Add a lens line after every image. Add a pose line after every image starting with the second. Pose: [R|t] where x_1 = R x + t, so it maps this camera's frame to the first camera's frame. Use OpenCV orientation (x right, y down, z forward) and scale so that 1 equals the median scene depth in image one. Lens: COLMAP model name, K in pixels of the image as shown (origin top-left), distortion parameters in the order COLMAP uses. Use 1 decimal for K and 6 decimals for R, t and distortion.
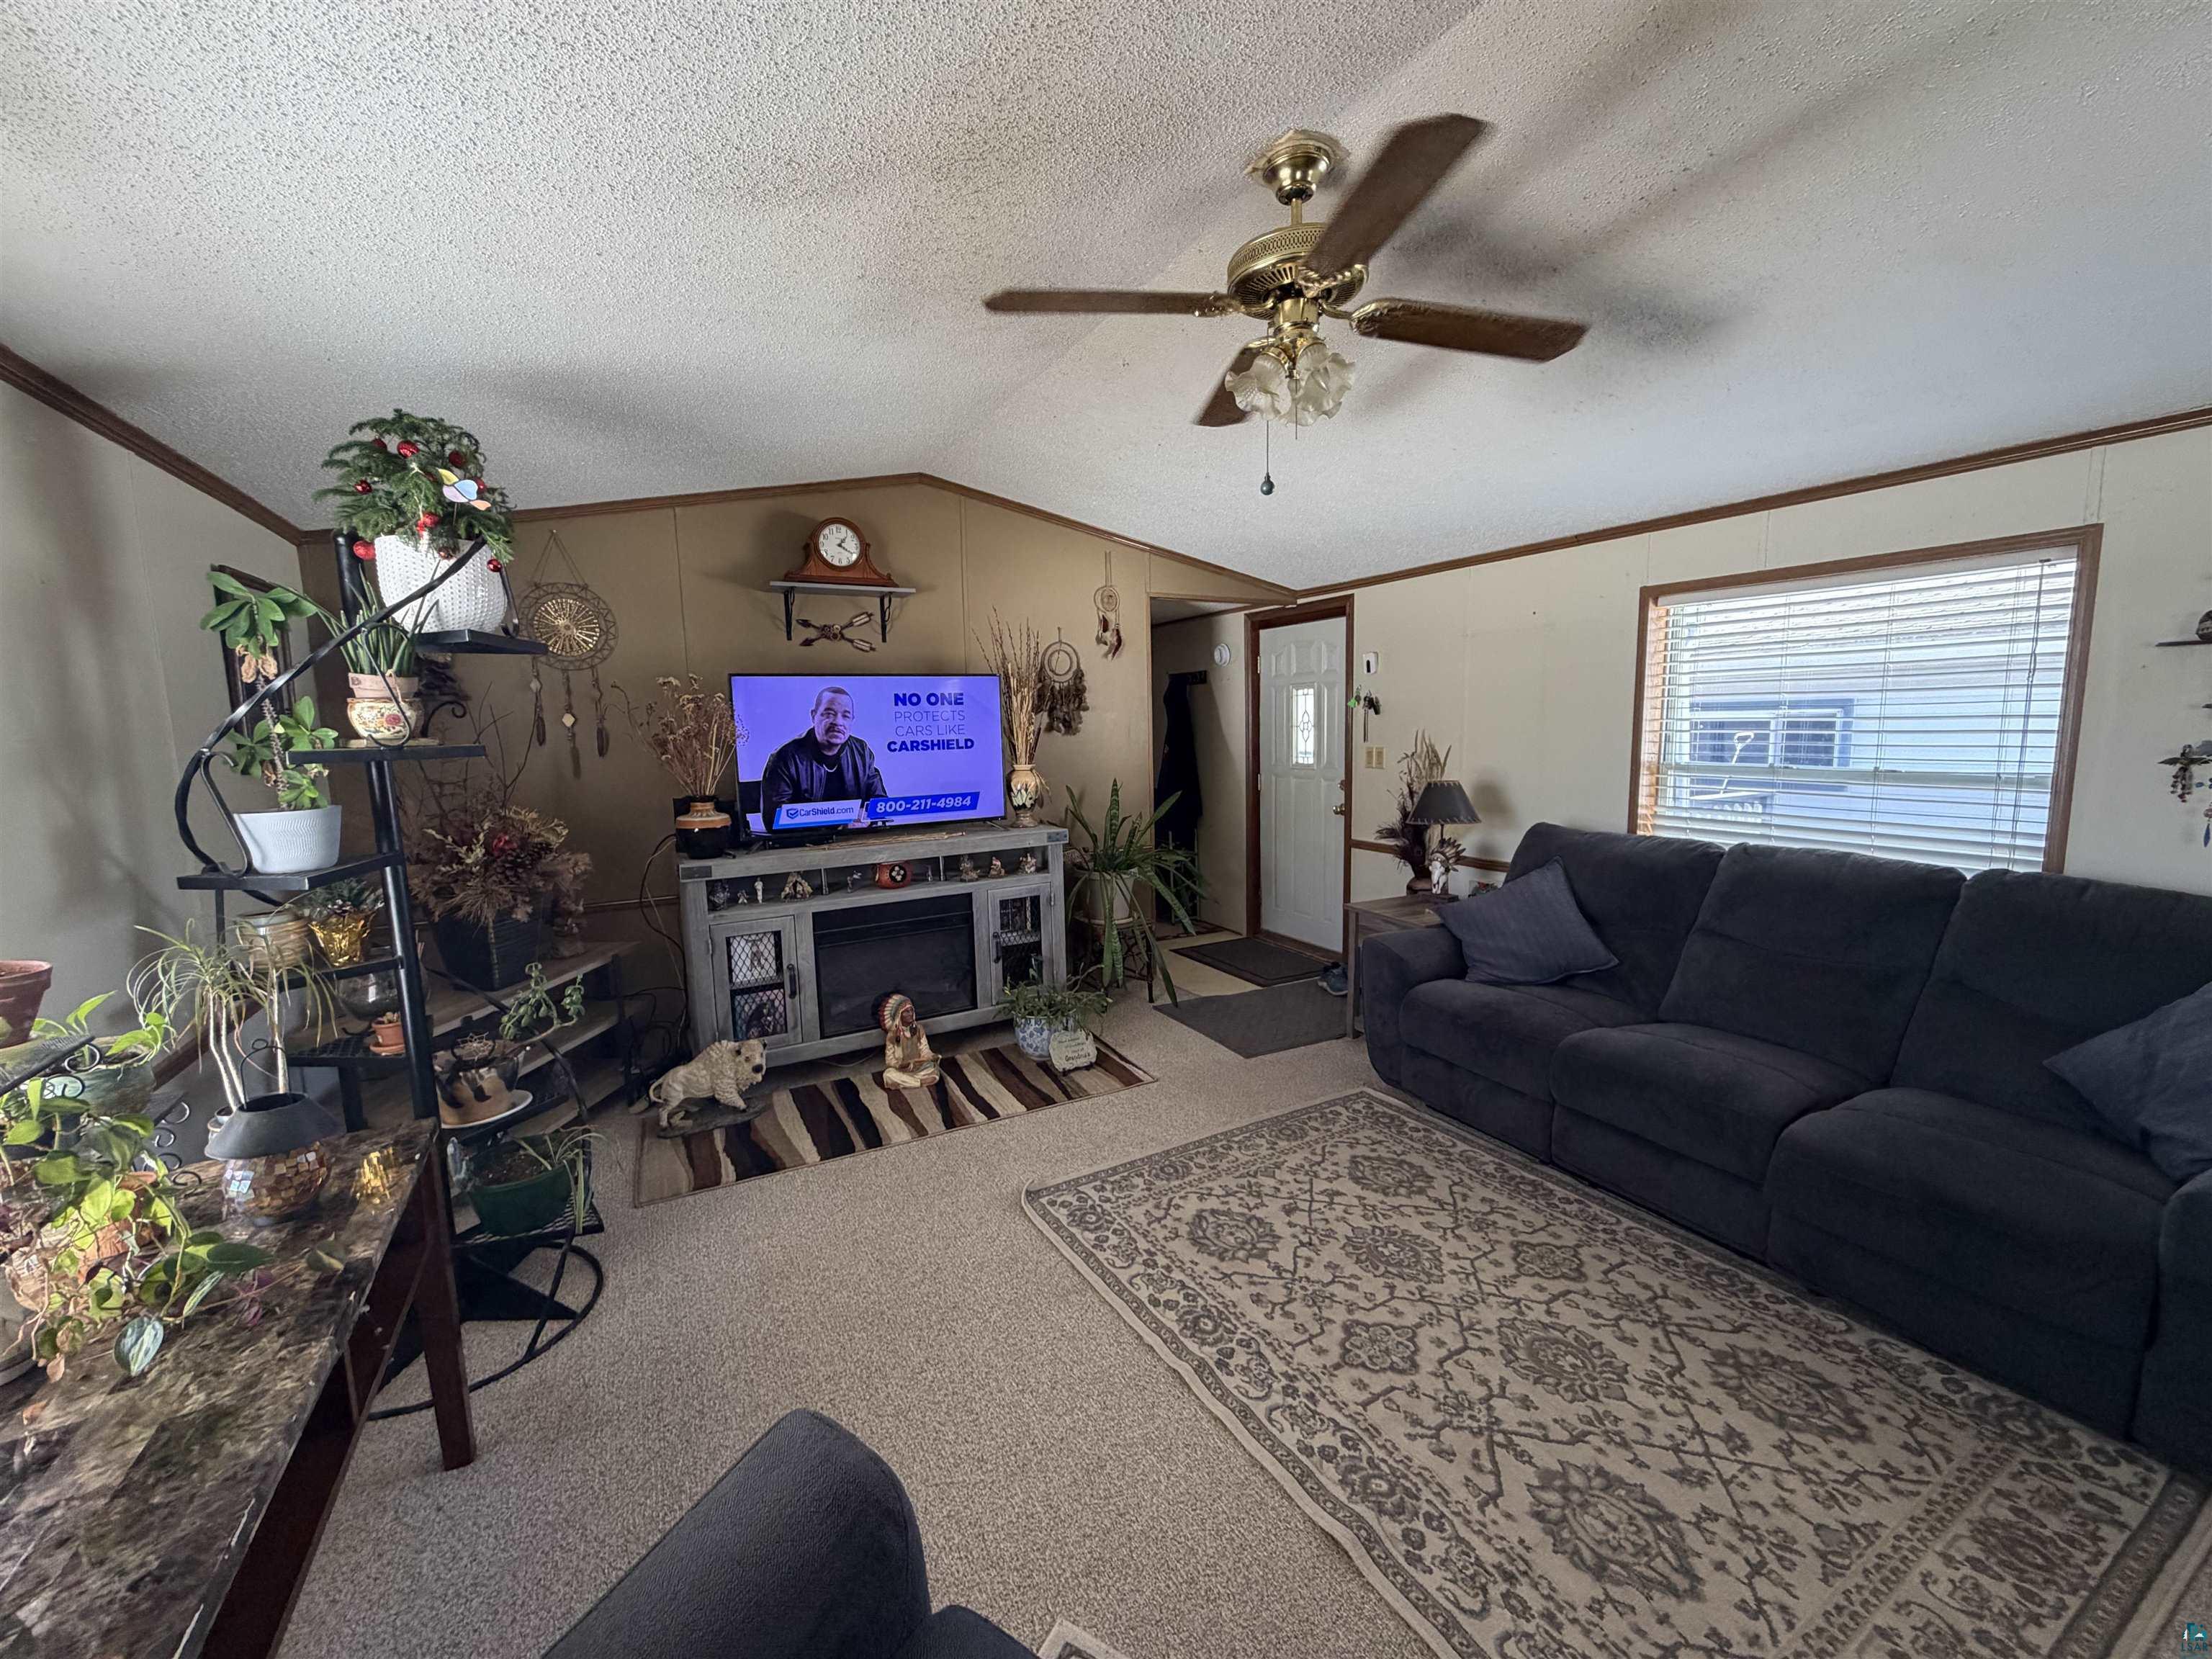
lens RADIAL K [[881.9, 0, 1098.5], [0, 881.9, 832.2], [0, 0, 1]] dist [0.000221, 0.000217]
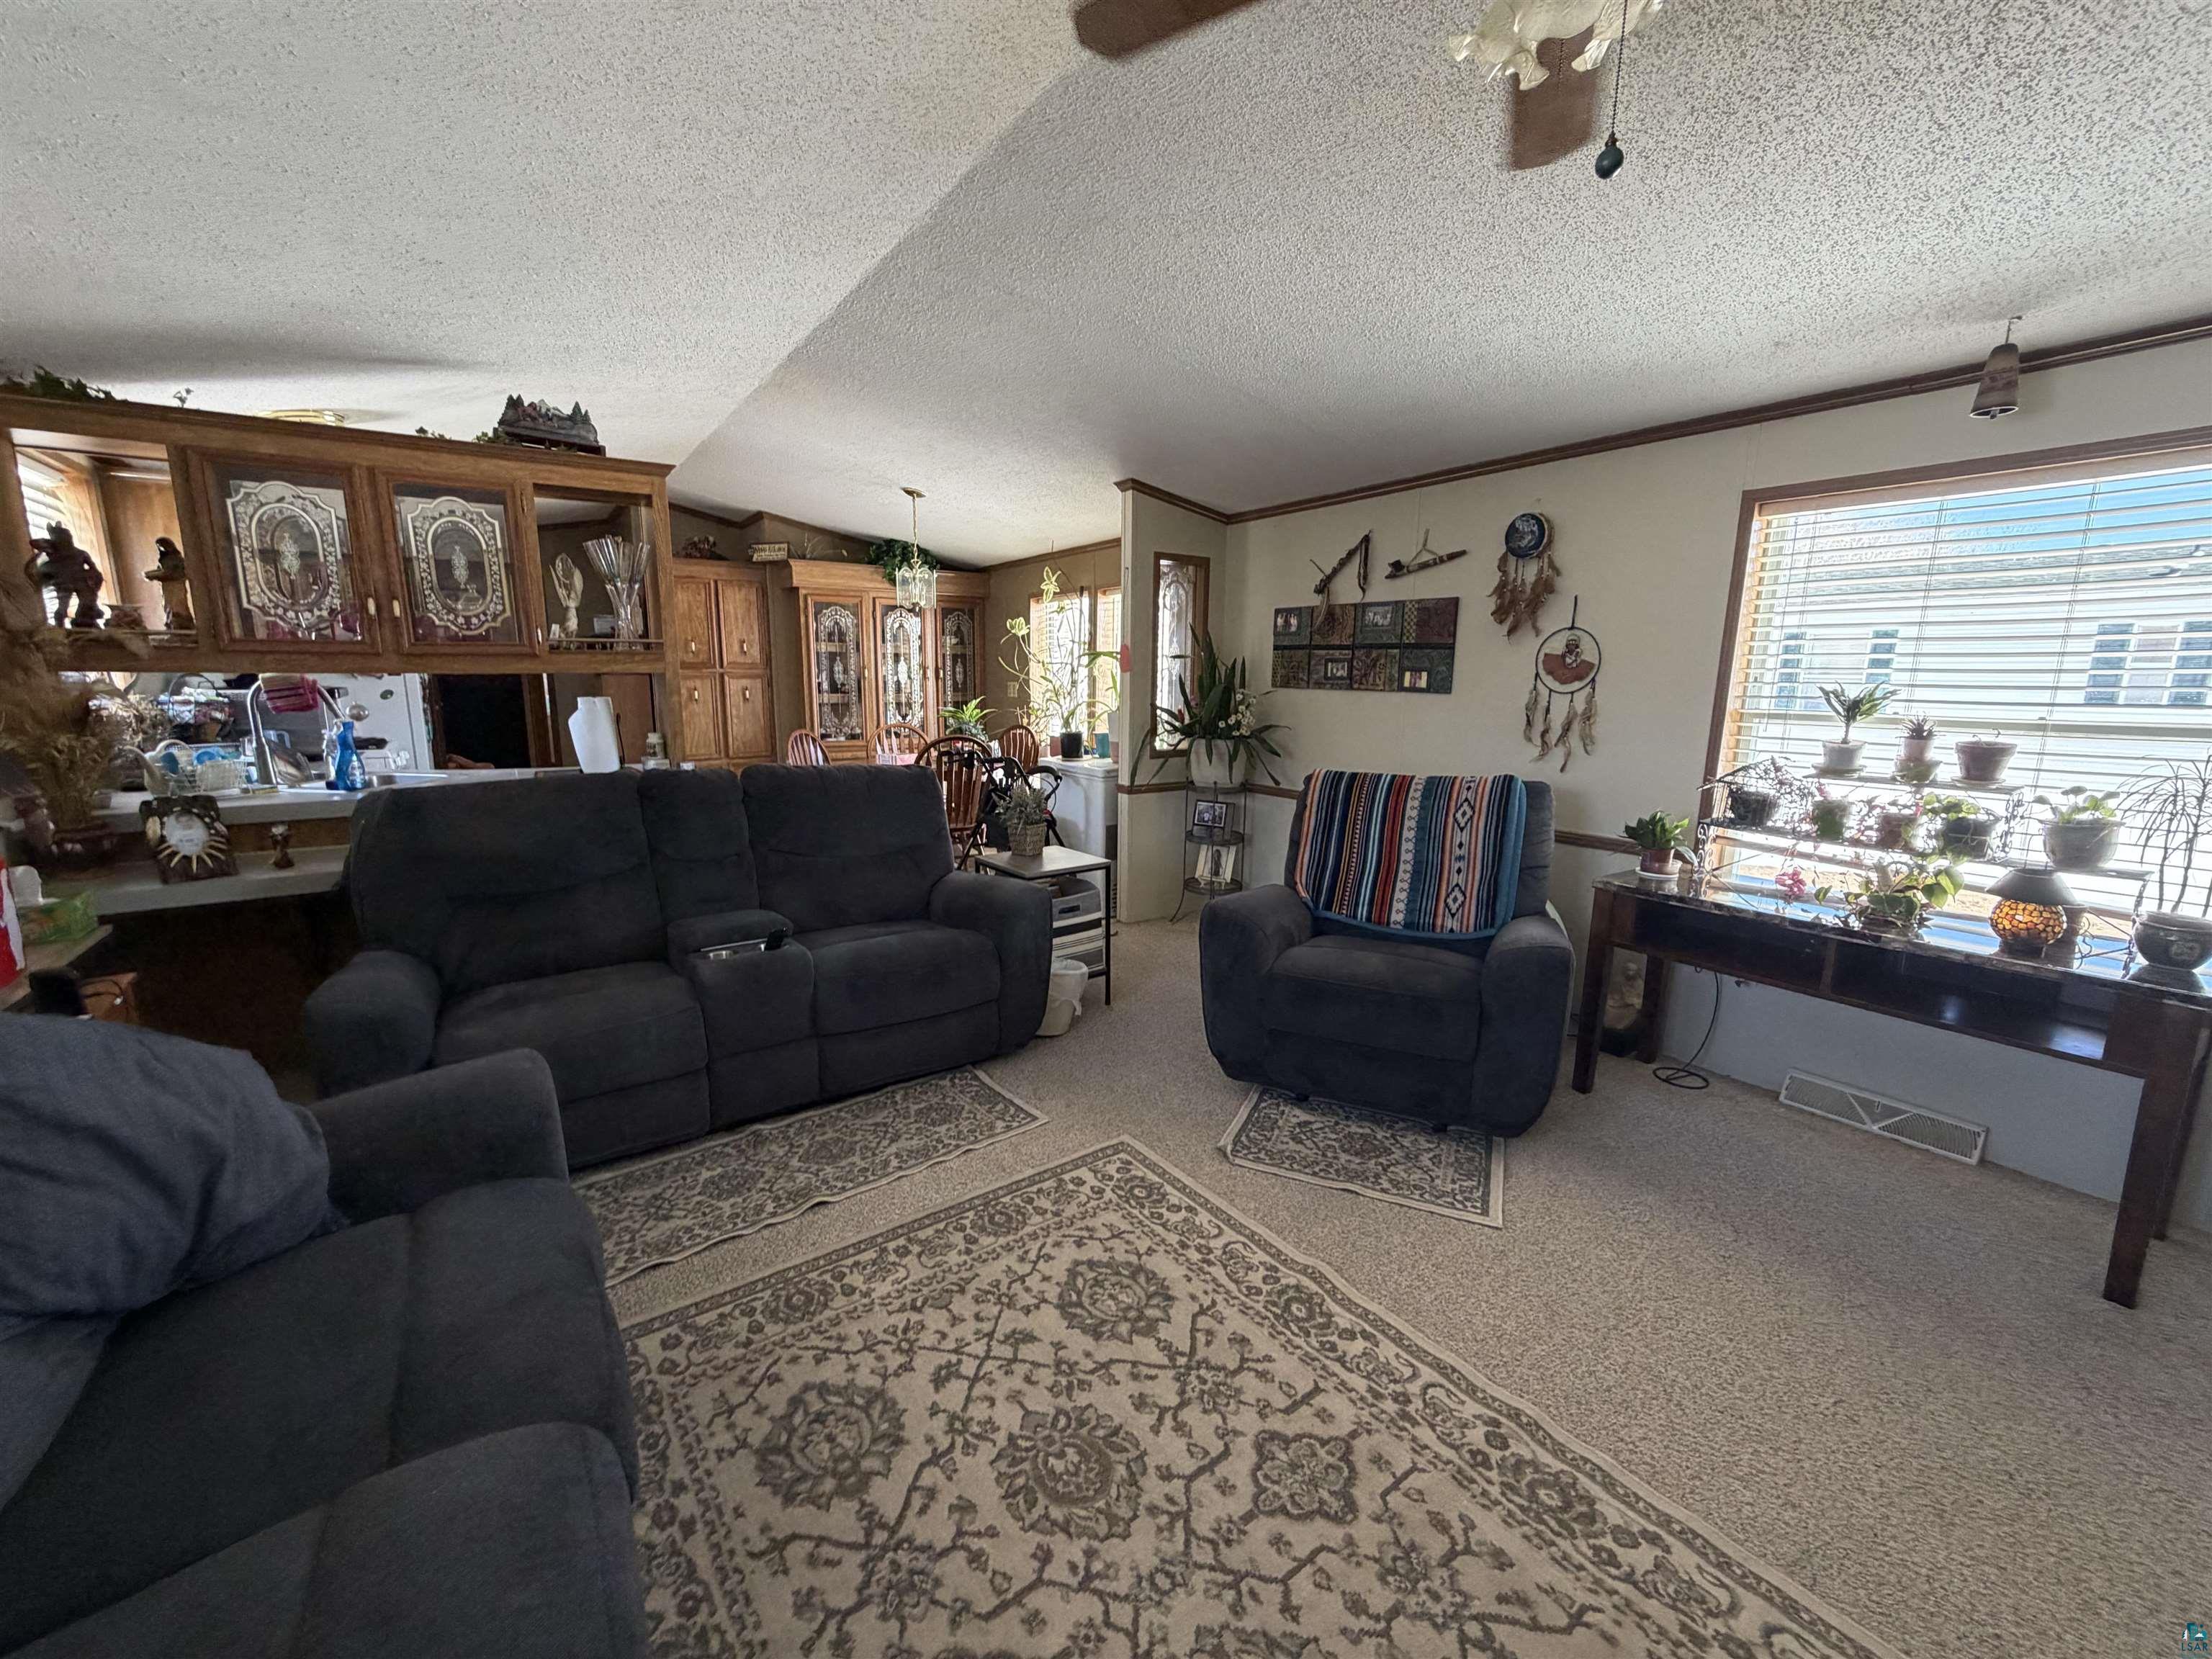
lens RADIAL K [[881.9, 0, 1098.5], [0, 881.9, 832.2], [0, 0, 1]] dist [0.000221, 0.000217]
pose [[-0.994003, 0.036488, -0.103083, 0.437565], [0.002945, 0.951280, 0.308315, -0.123859], [0.109311, 0.306163, -0.945682, 1.214437]]
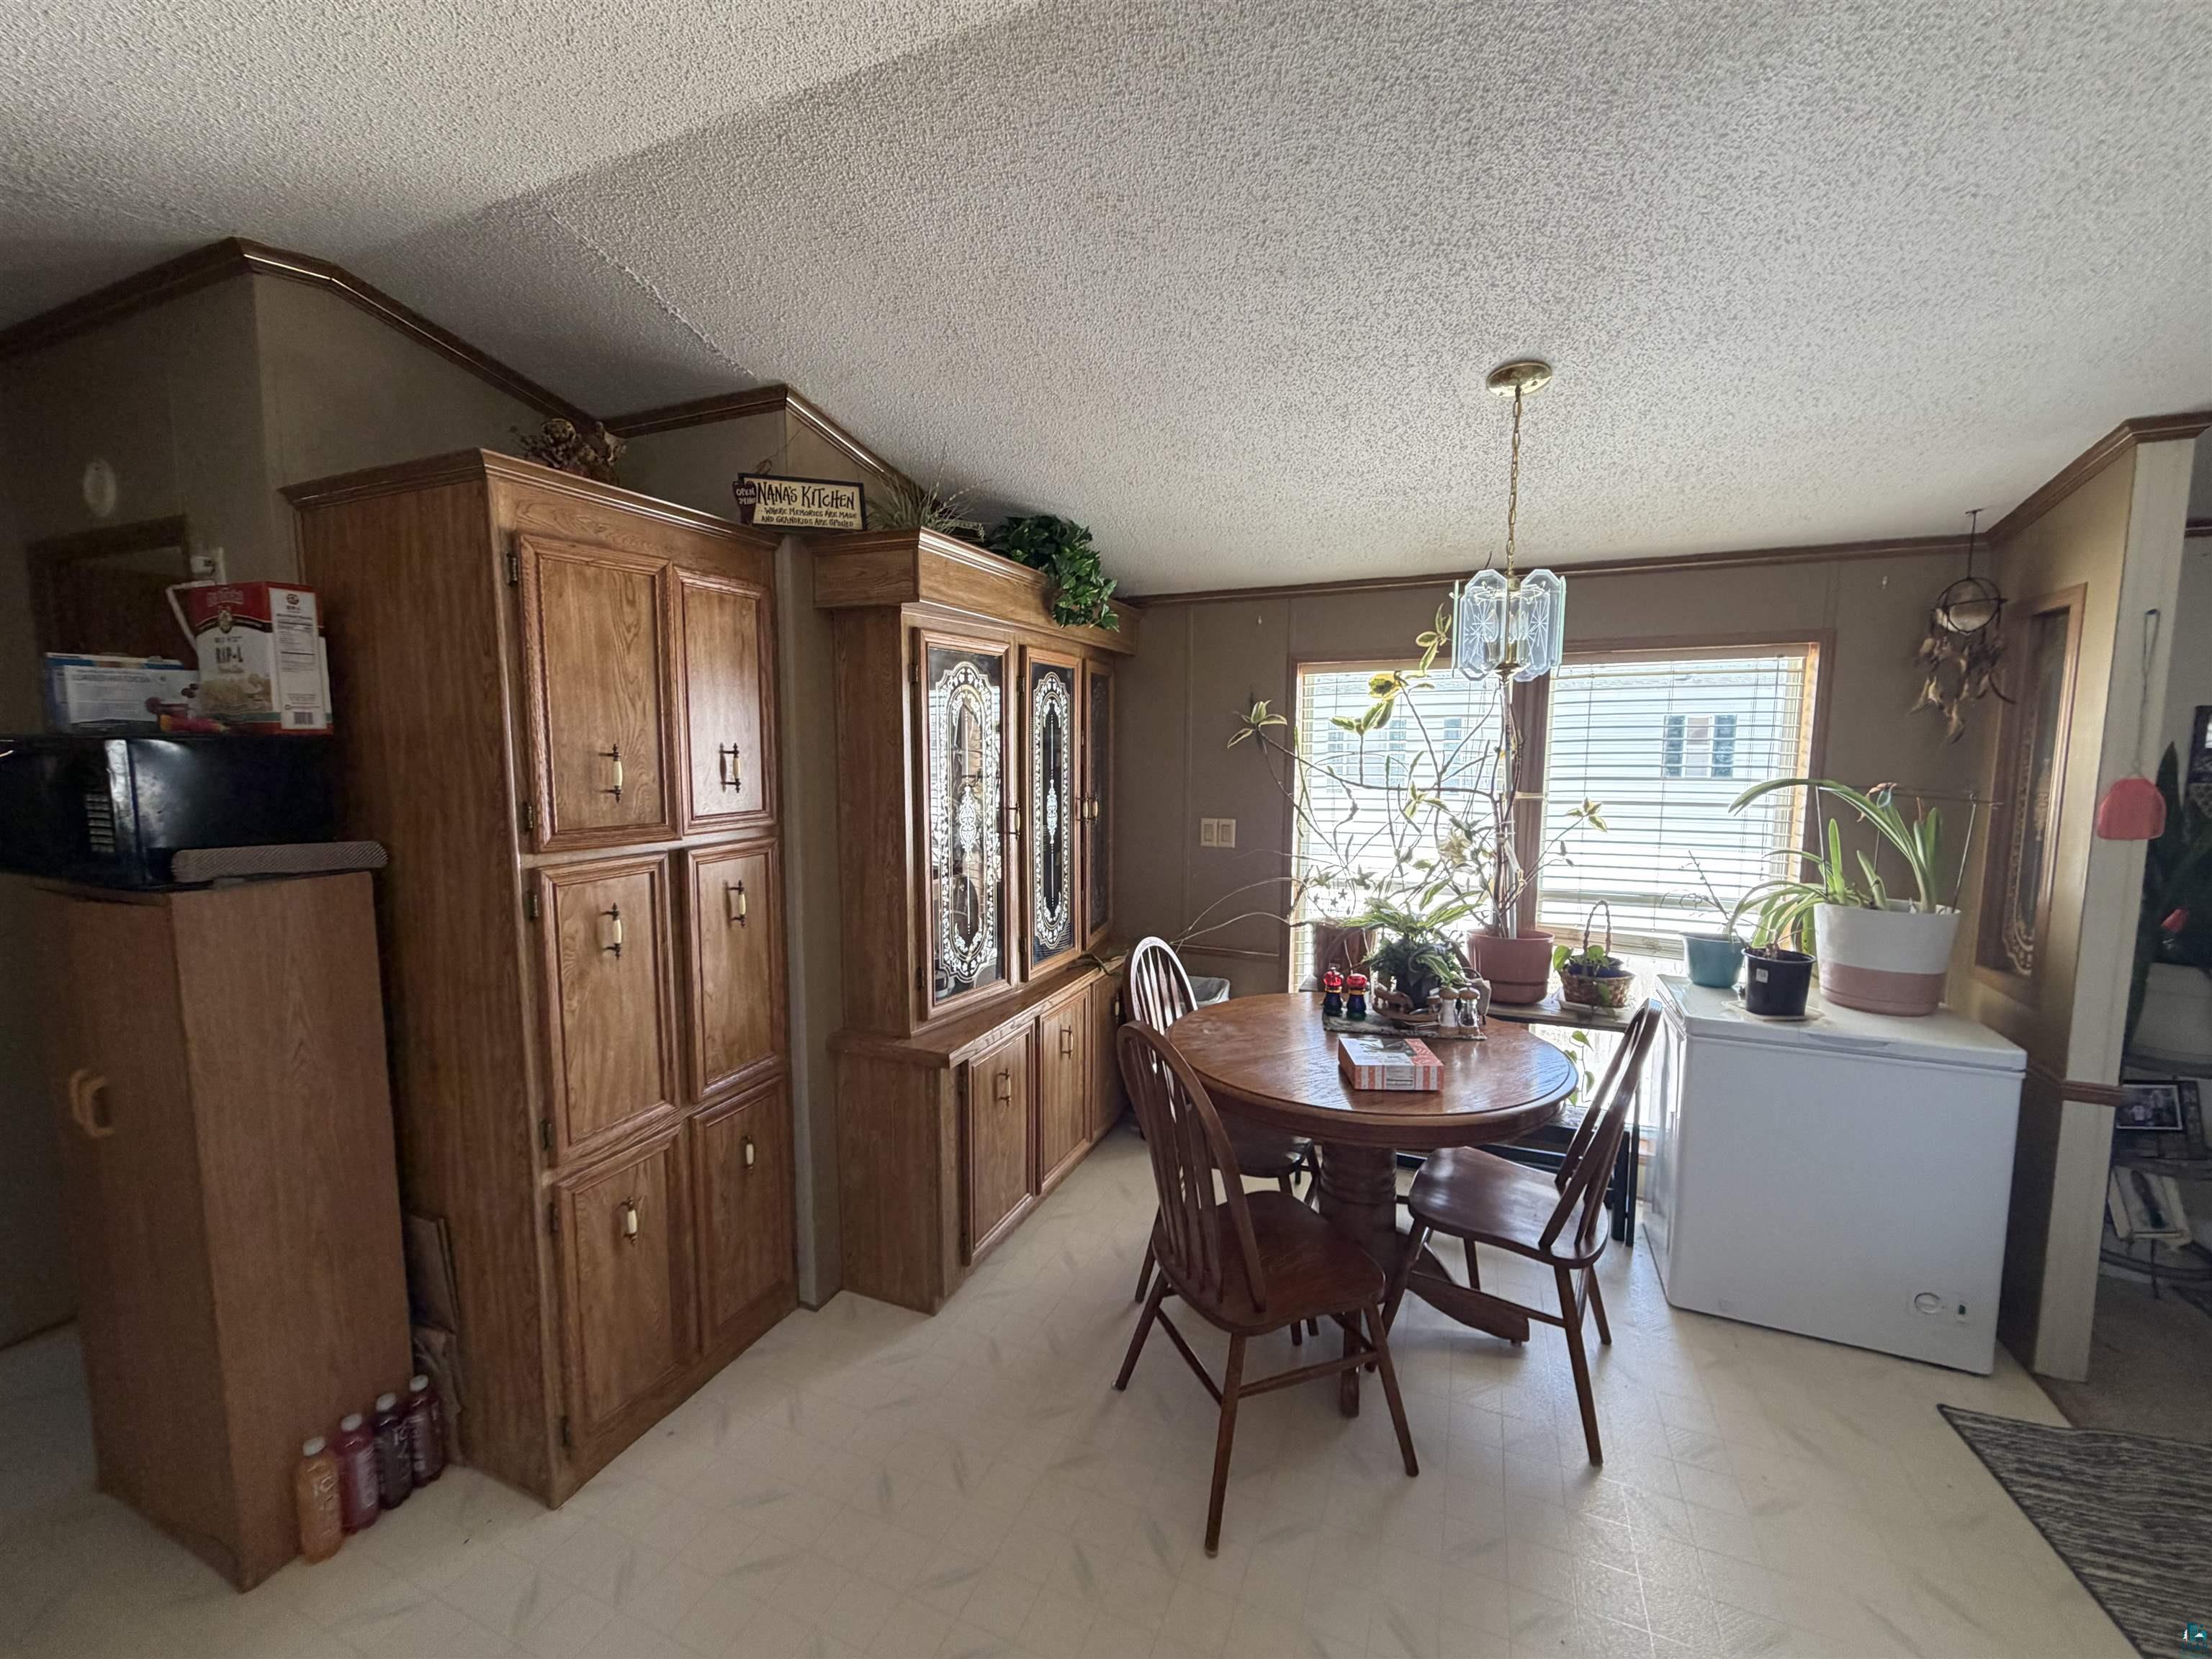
lens RADIAL K [[883.6, 0, 1097.4], [0, 883.6, 831.2], [0, 0, 1]] dist [-0.000120, 0.000181]
pose [[-0.779342, 0.085860, -0.620689, 1.427855], [-0.064726, 0.974237, 0.216038, -0.000355], [0.623247, 0.208542, -0.753706, -0.572708]]
